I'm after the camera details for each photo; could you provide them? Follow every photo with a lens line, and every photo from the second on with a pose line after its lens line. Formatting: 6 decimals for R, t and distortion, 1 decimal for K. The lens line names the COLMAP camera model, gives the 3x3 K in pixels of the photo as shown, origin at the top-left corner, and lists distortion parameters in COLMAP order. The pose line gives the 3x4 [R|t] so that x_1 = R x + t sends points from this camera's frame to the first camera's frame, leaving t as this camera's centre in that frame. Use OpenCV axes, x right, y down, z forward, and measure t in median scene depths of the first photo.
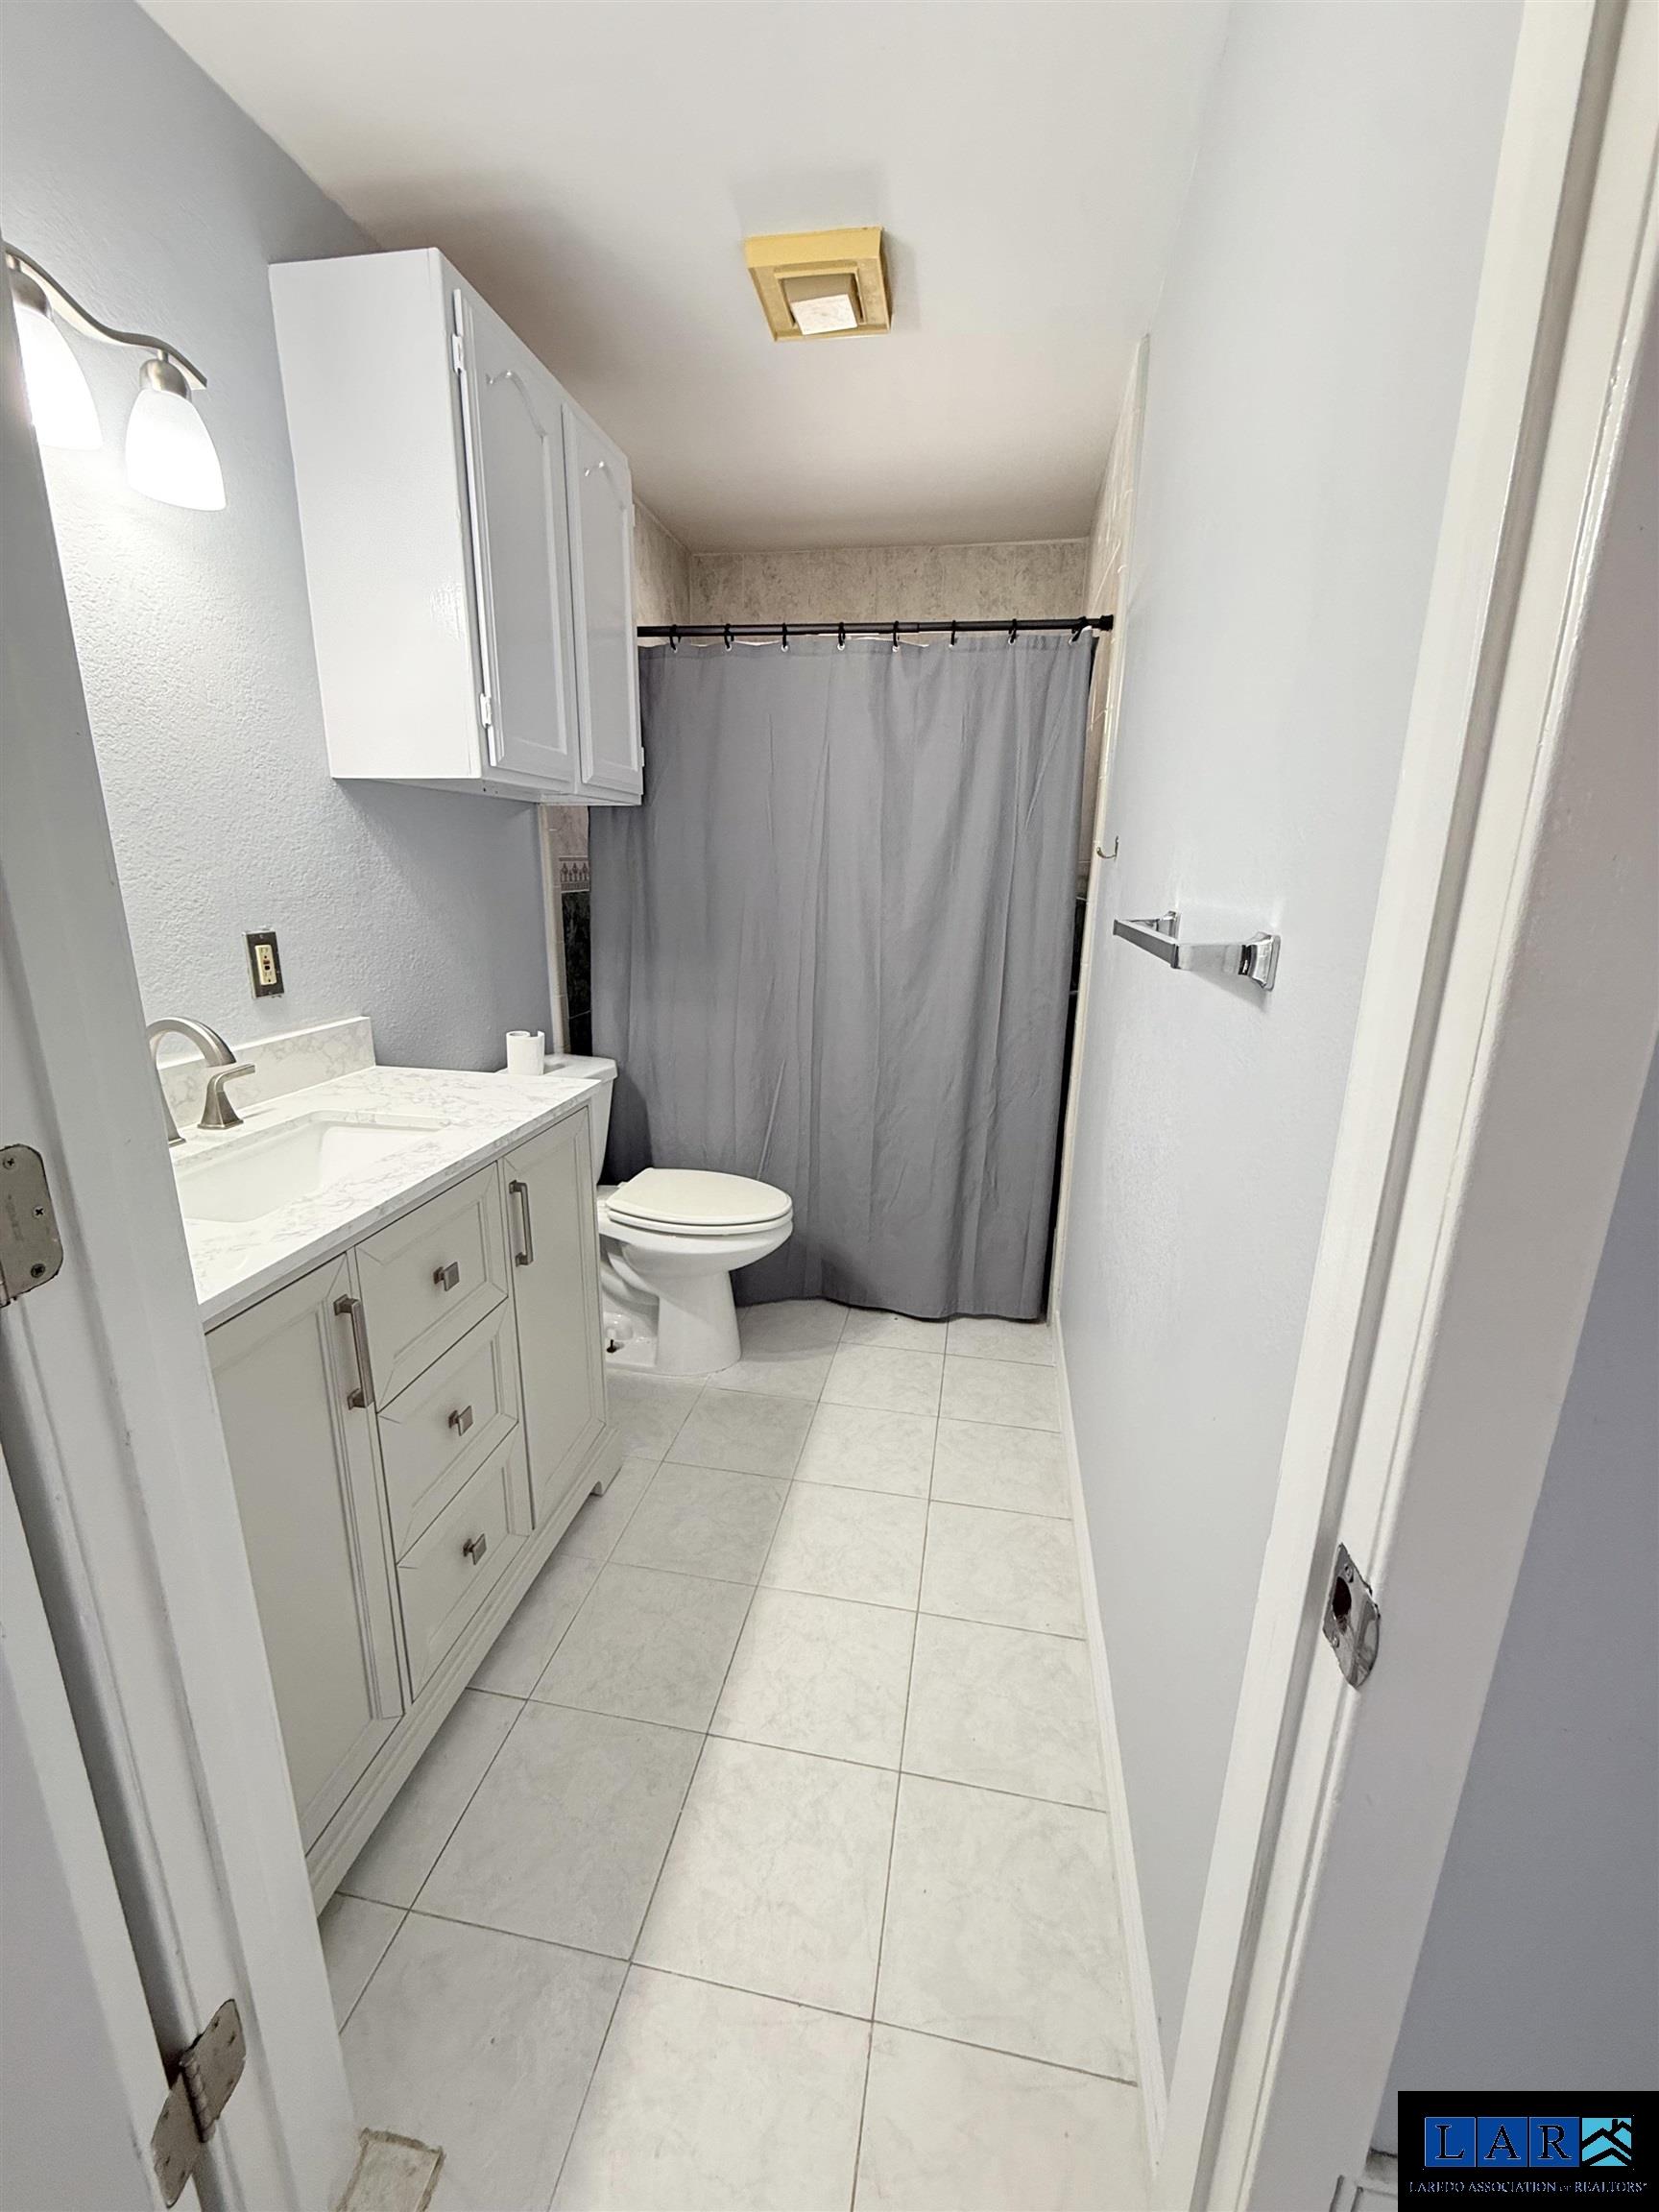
lens RADIAL K [[886.9, 0, 829.0], [0, 886.9, 1100.6], [0, 0, 1]] dist [0.000902, -0.000324]
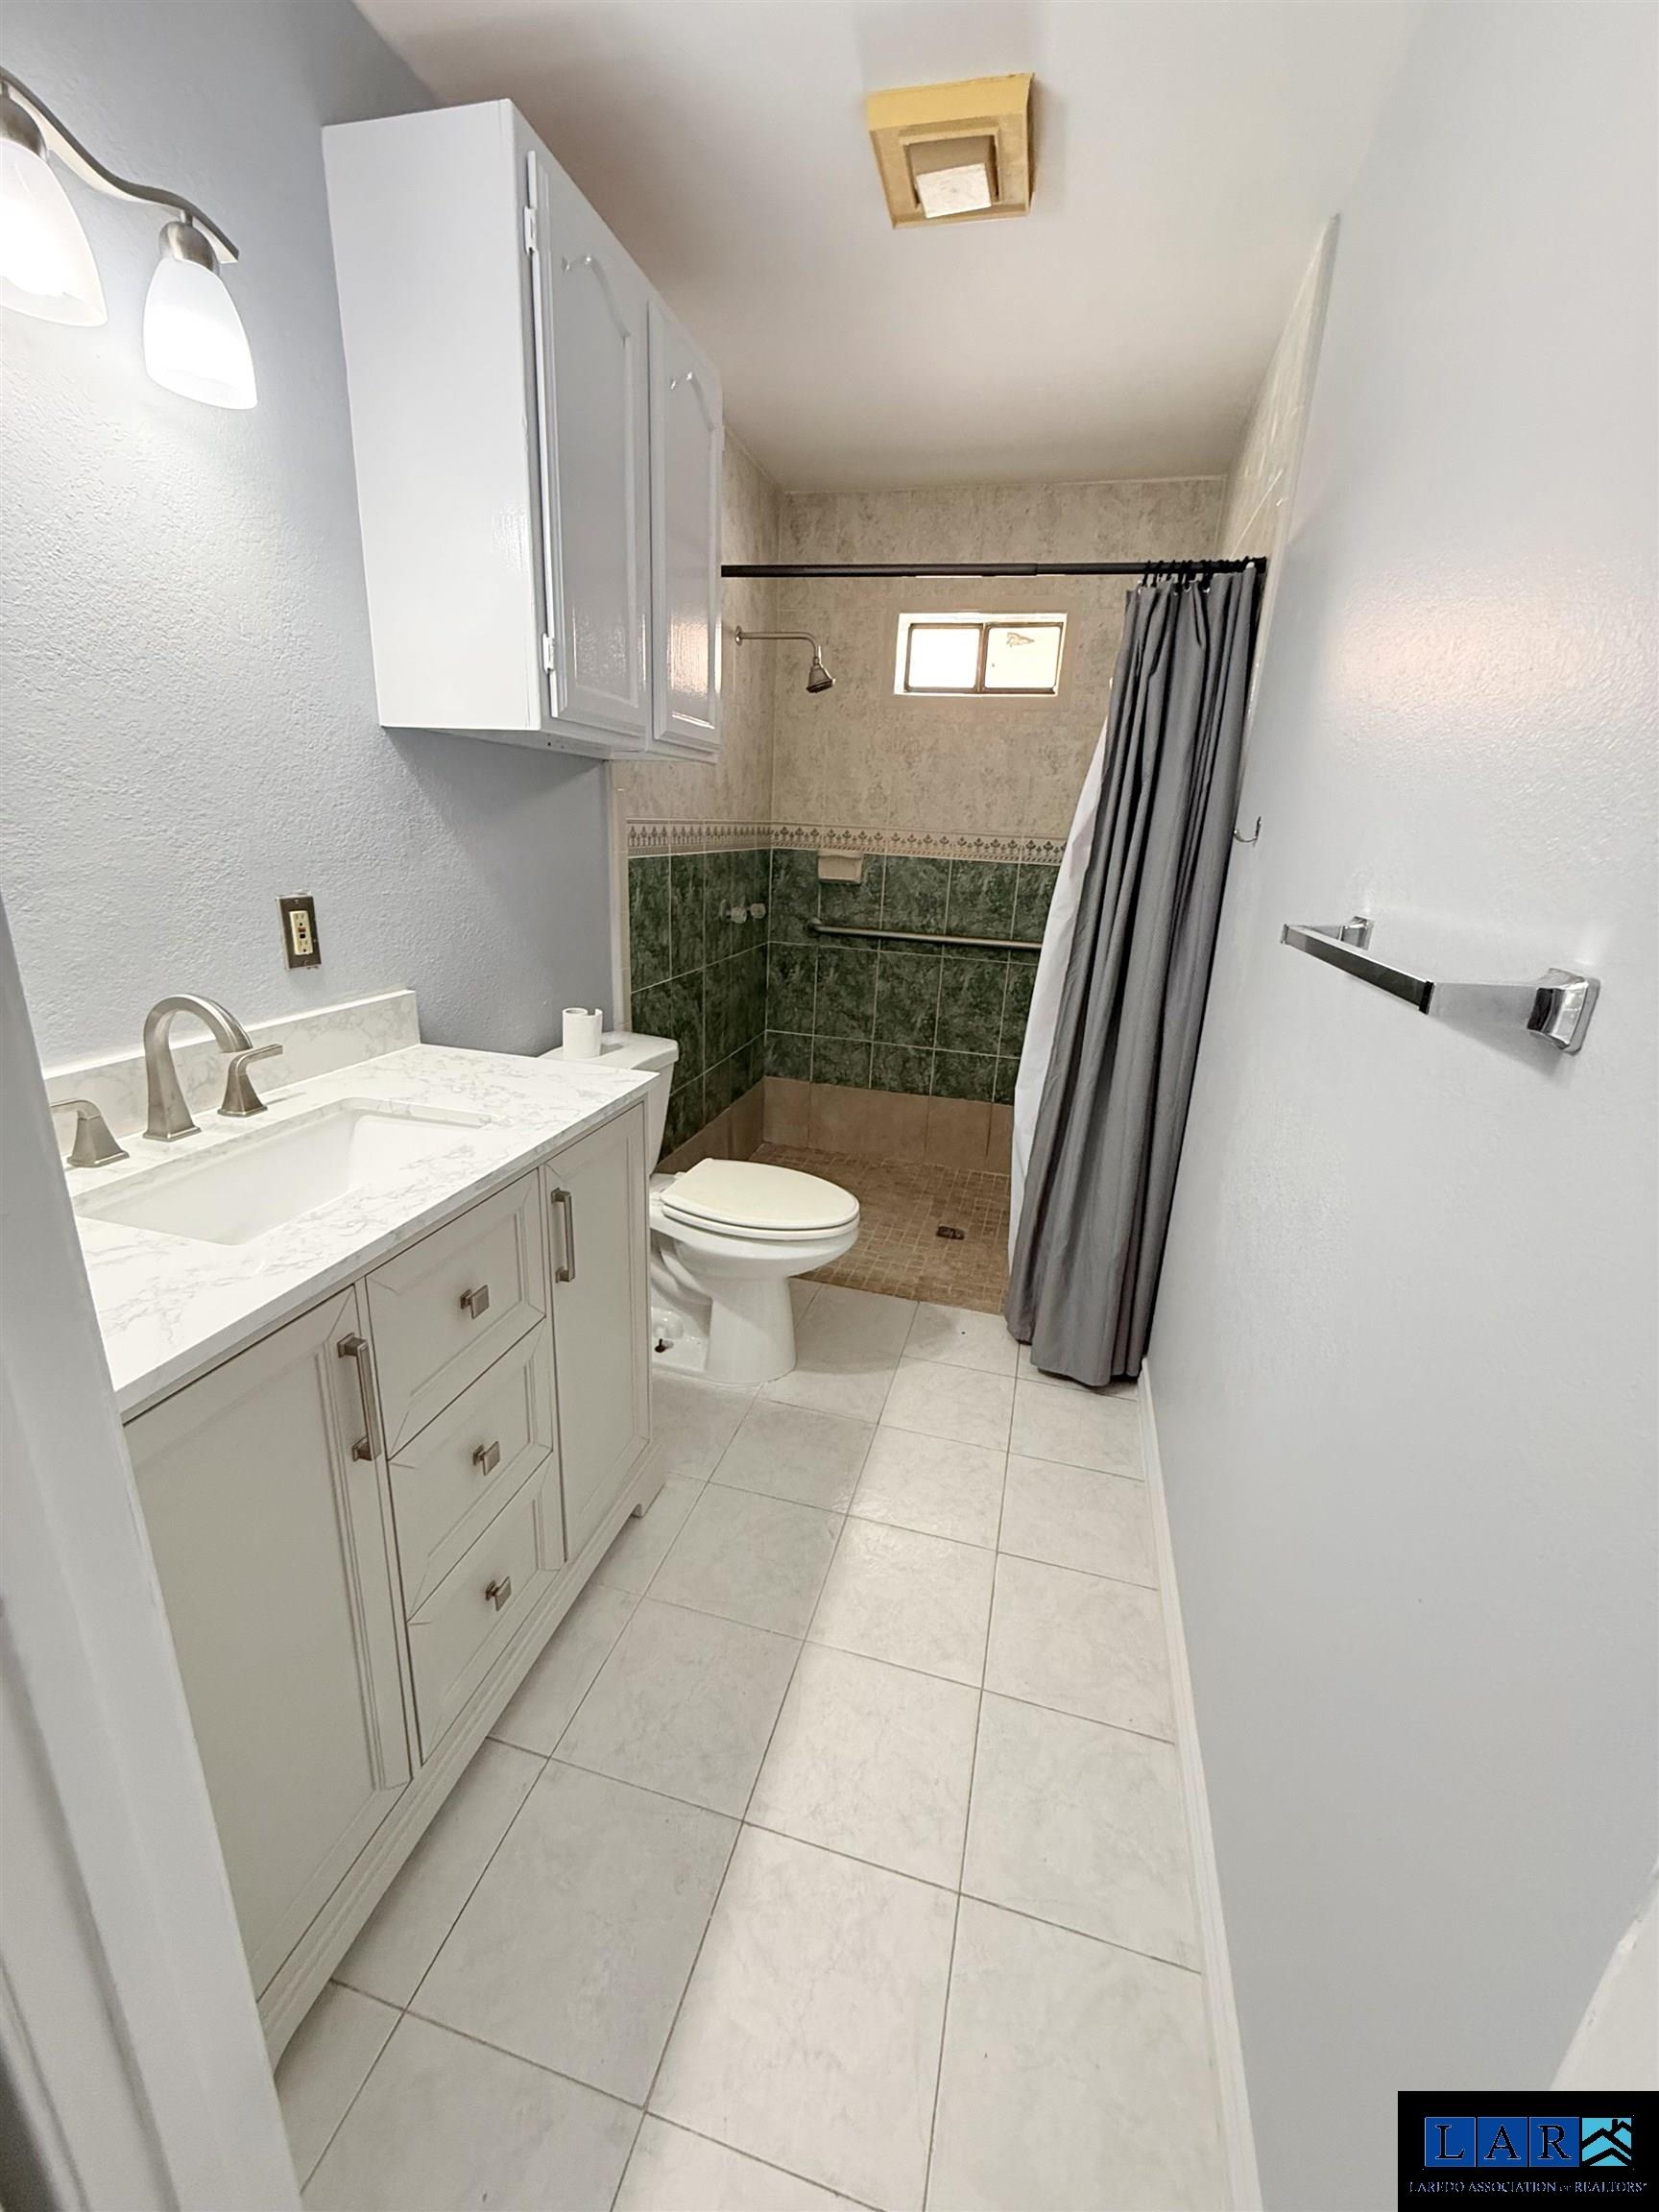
lens RADIAL K [[886.9, 0, 829.0], [0, 886.9, 1100.6], [0, 0, 1]] dist [0.000902, -0.000324]
pose [[0.996386, 0.052121, -0.067066, -0.026365], [-0.049605, 0.998021, 0.038644, -0.044502], [0.068948, -0.035177, 0.997000, 0.127931]]
